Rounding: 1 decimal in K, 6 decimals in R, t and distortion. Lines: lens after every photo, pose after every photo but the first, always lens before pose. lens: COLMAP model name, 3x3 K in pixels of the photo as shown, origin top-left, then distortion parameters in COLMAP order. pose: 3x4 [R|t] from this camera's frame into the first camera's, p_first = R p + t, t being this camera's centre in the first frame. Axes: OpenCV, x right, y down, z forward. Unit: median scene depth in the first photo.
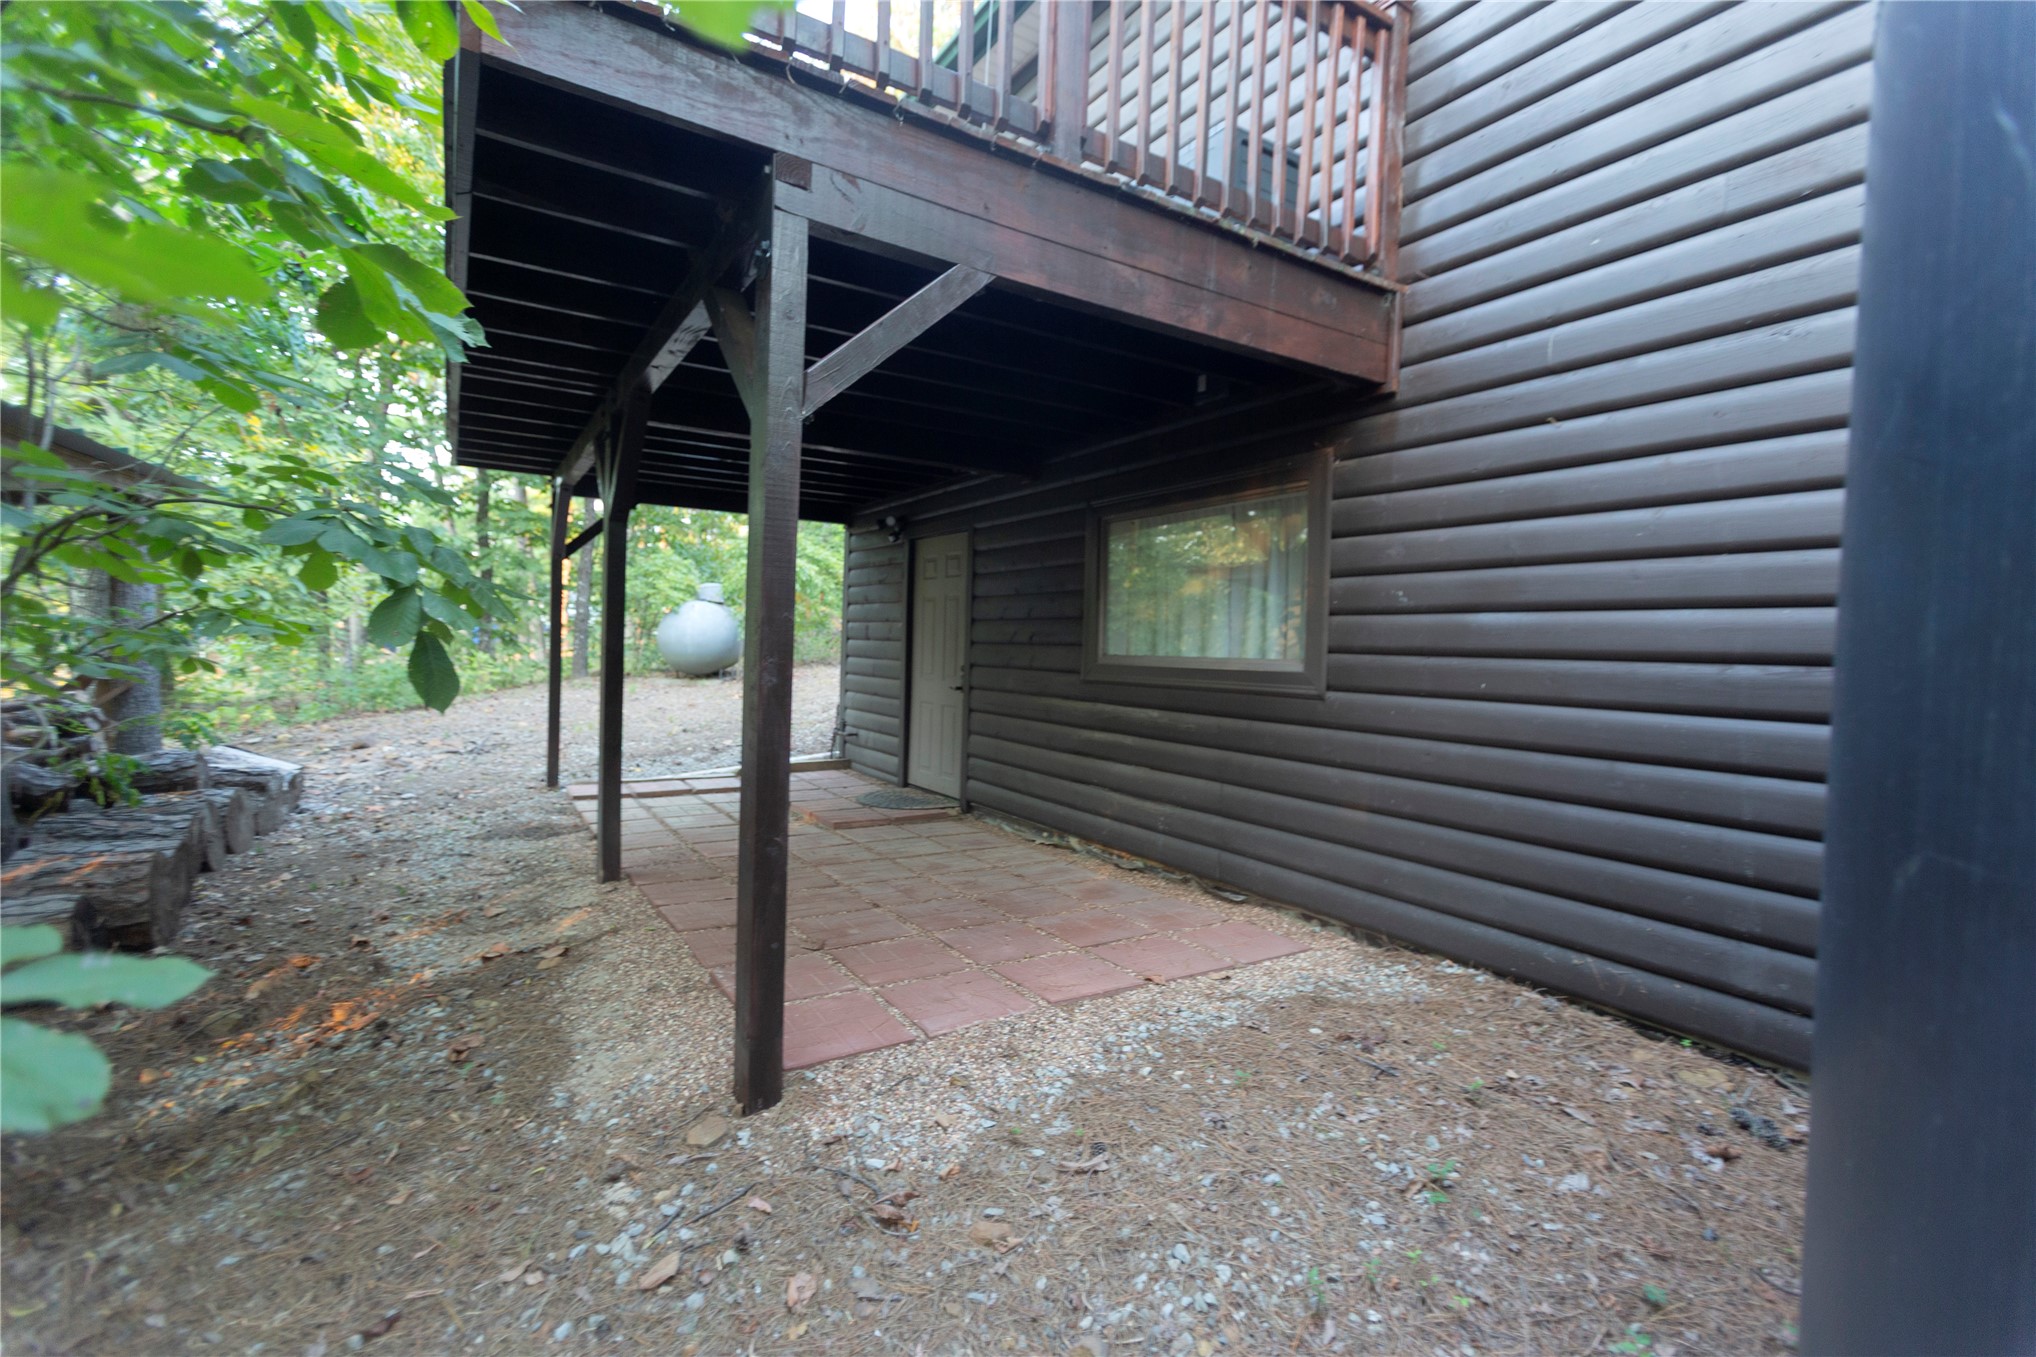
lens RADIAL K [[919.0, 0, 1024.8], [0, 919.0, 681.8], [0, 0, 1]] dist [-0.005275, 0.008390]
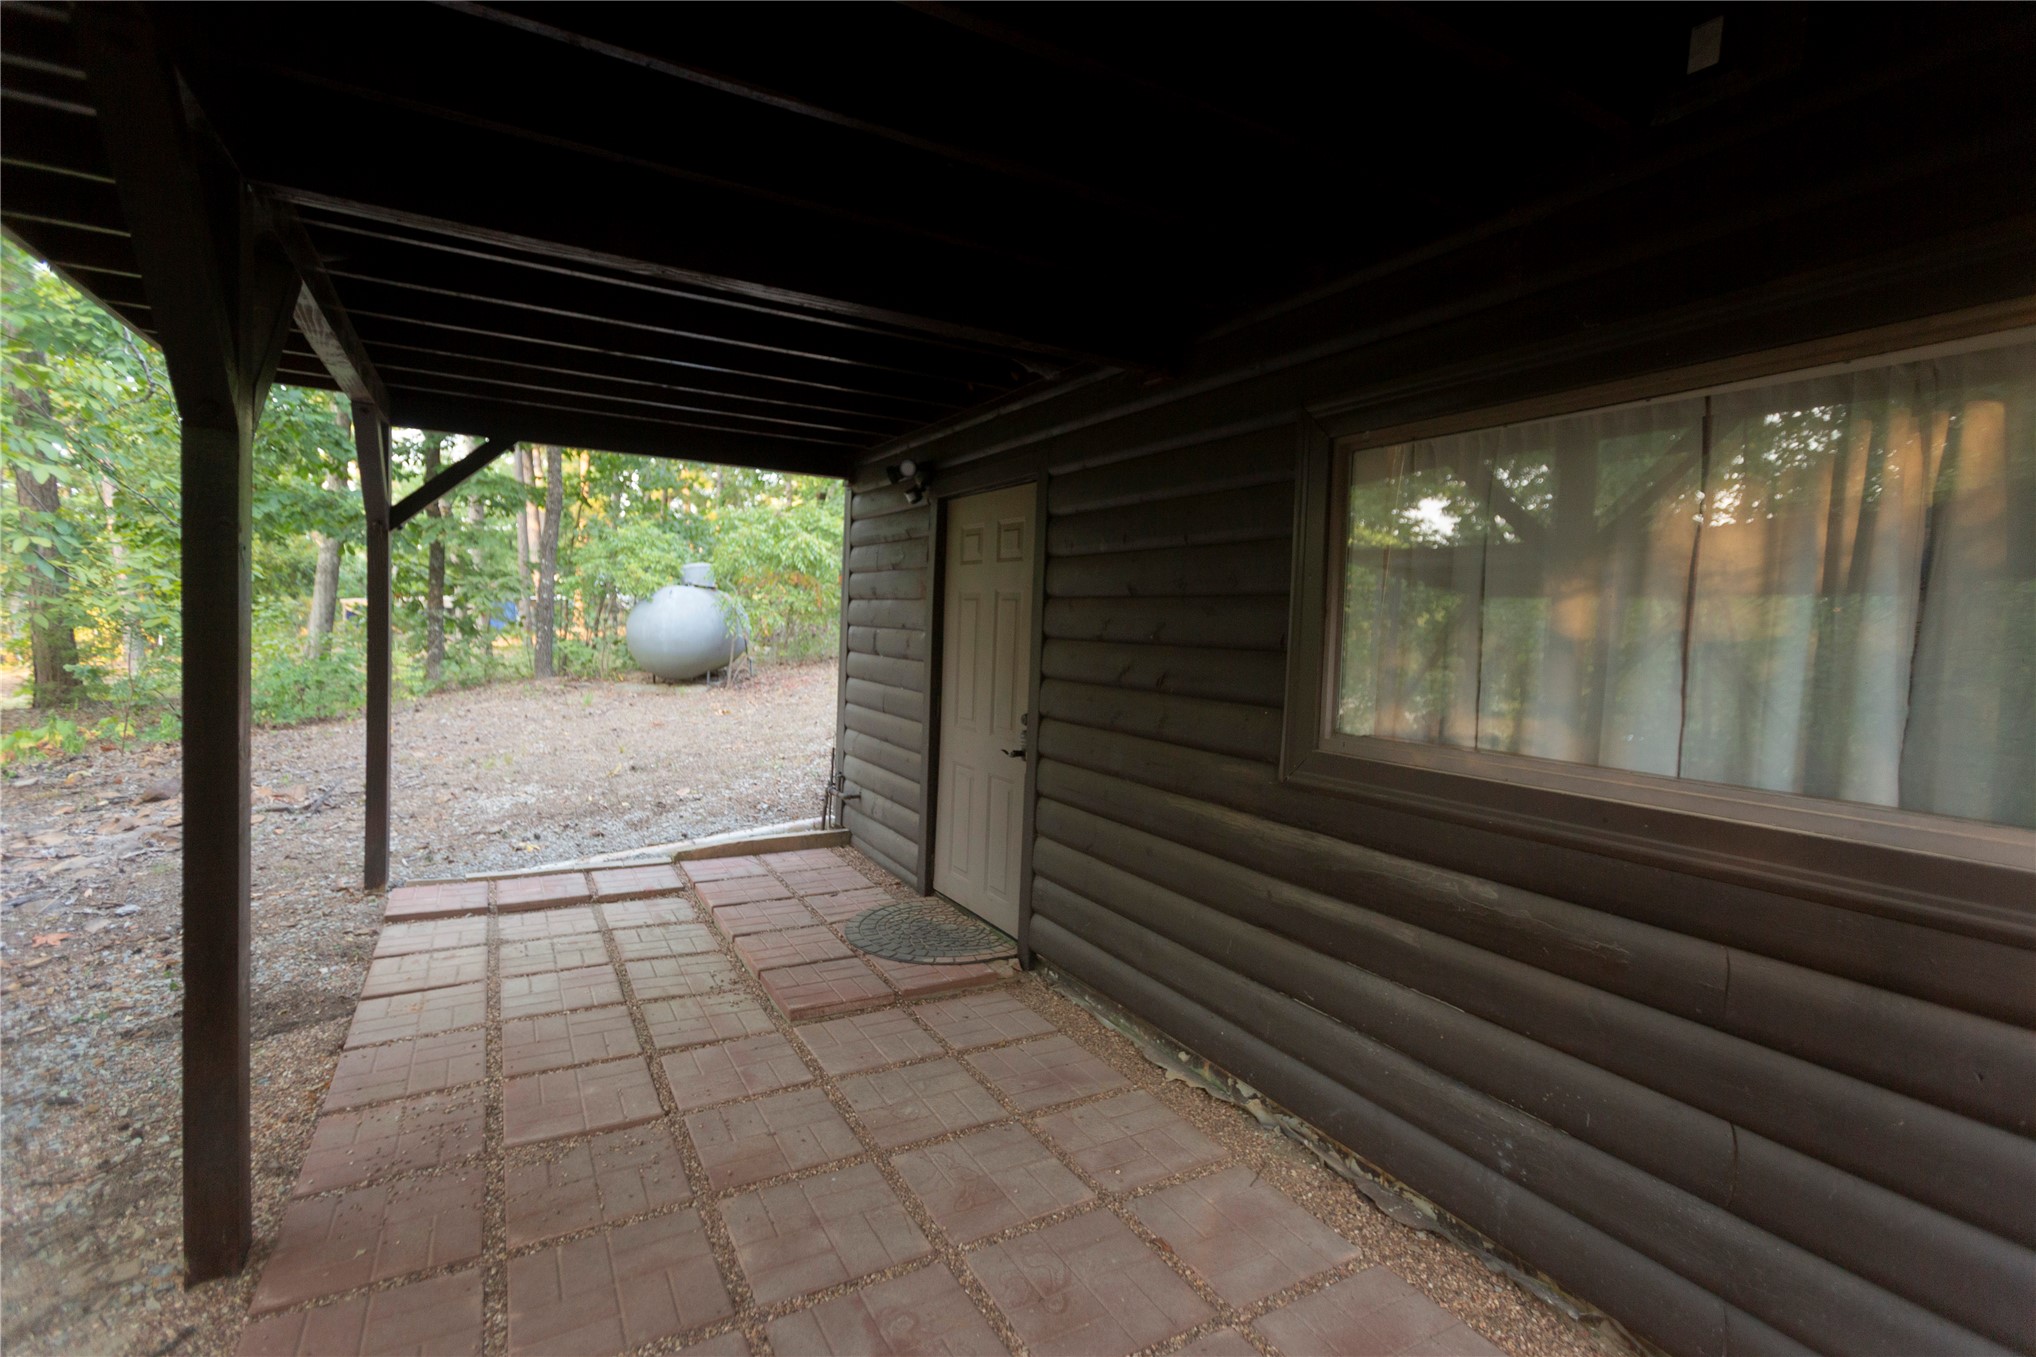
lens RADIAL K [[919.0, 0, 1024.4], [0, 919.0, 678.4], [0, 0, 1]] dist [-0.005275, 0.008390]
pose [[0.998809, 0.011680, -0.047380, -0.039855], [-0.010683, 0.999717, 0.021245, -0.051456], [0.047615, -0.020714, 0.998651, 0.411402]]
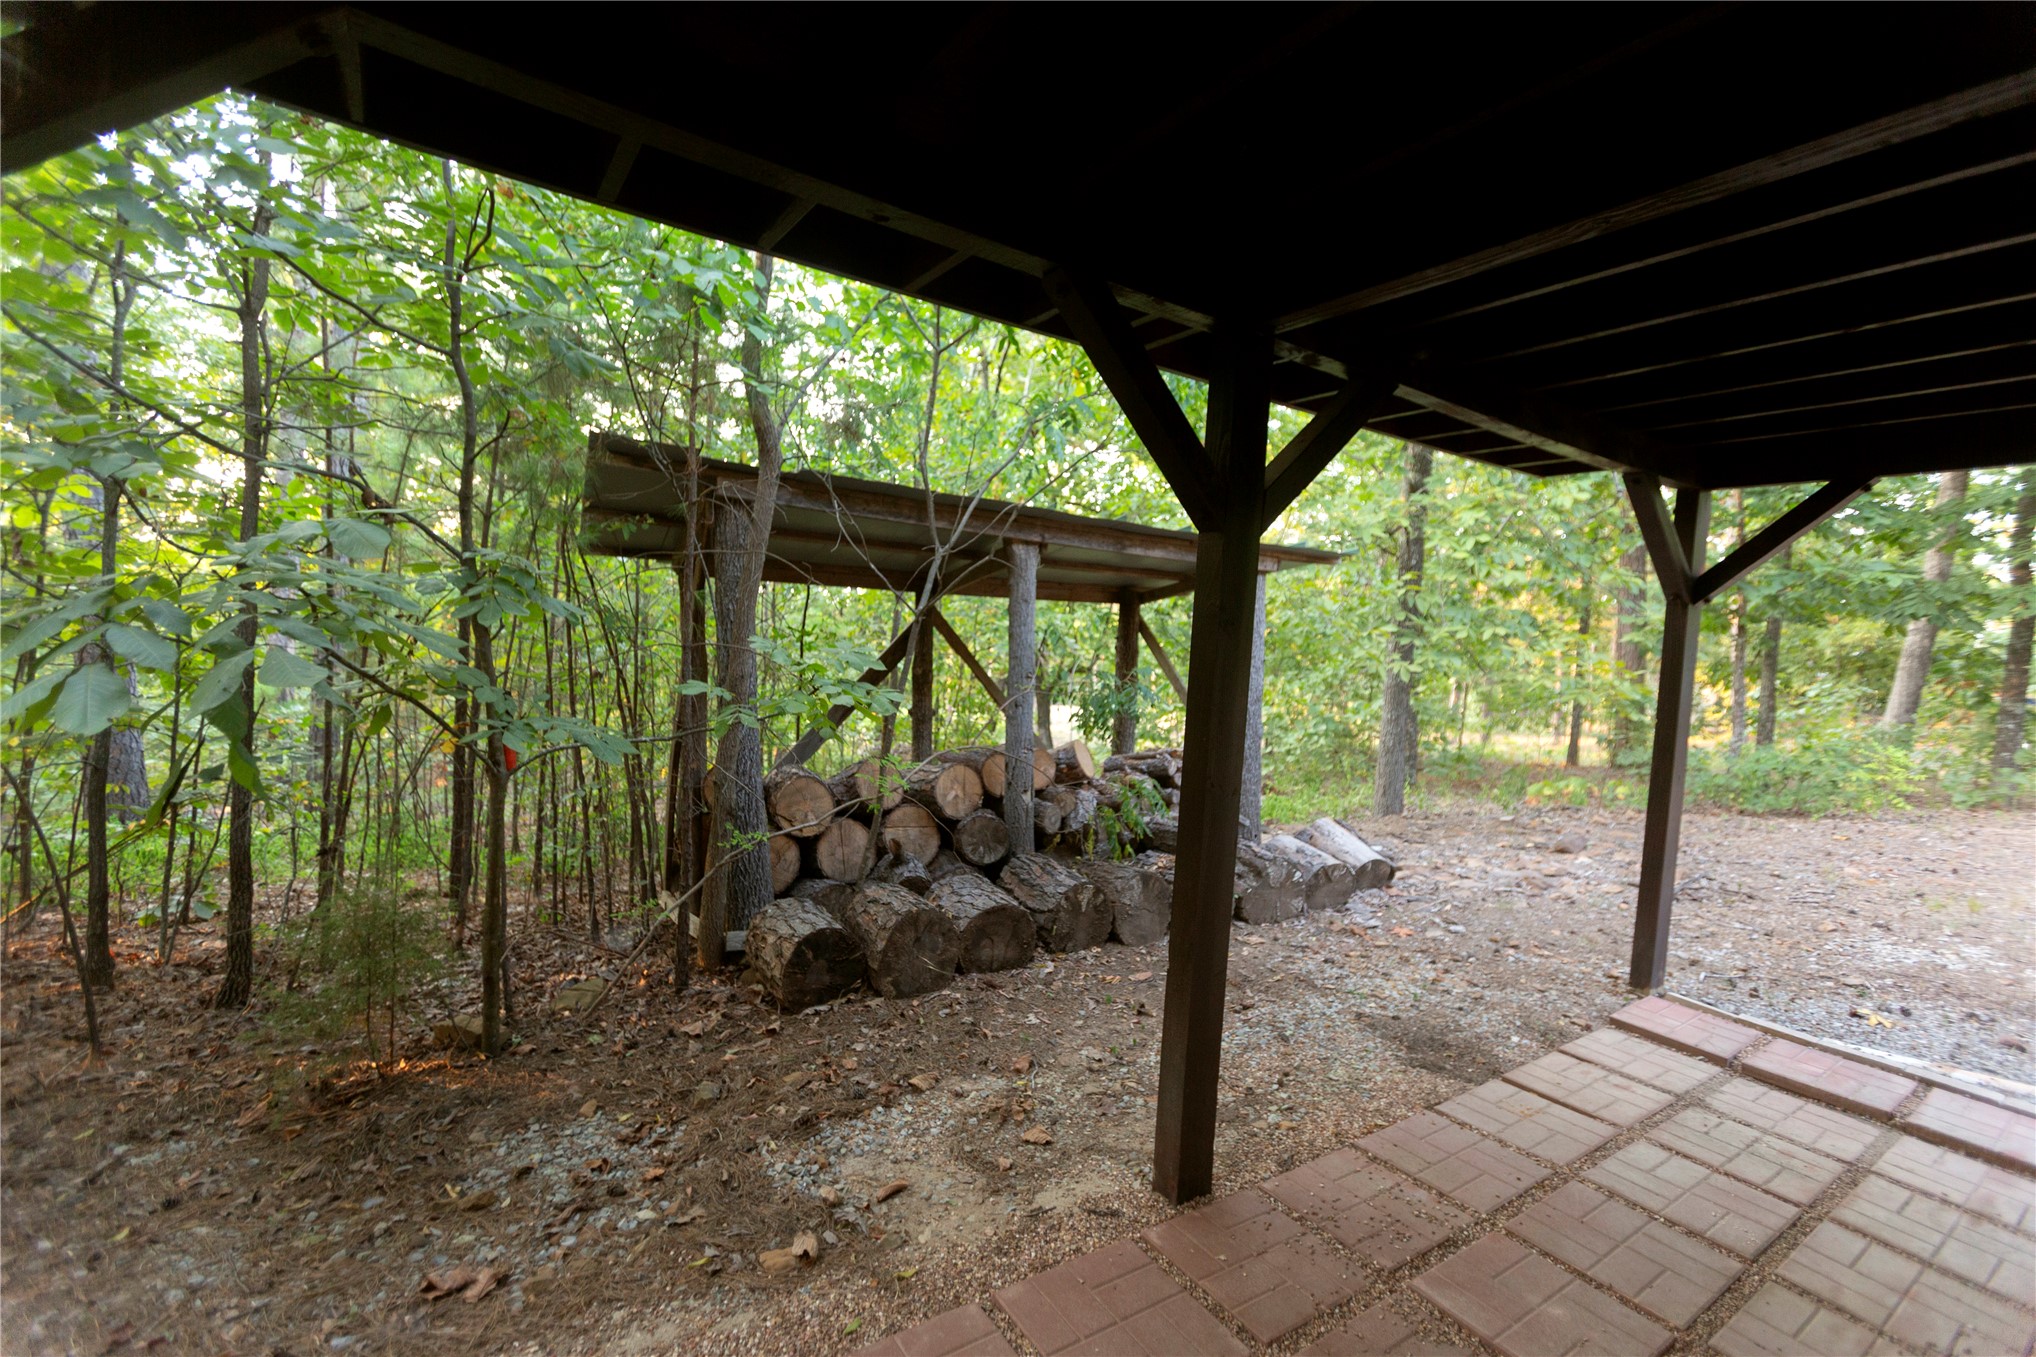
lens RADIAL K [[919.0, 0, 1026.0], [0, 919.0, 673.9], [0, 0, 1]] dist [-0.005275, 0.008390]
pose [[0.038953, 0.018987, -0.999061, 0.051163], [-0.093254, 0.995525, 0.015284, -0.059835], [0.994880, 0.092572, 0.040550, 0.599145]]
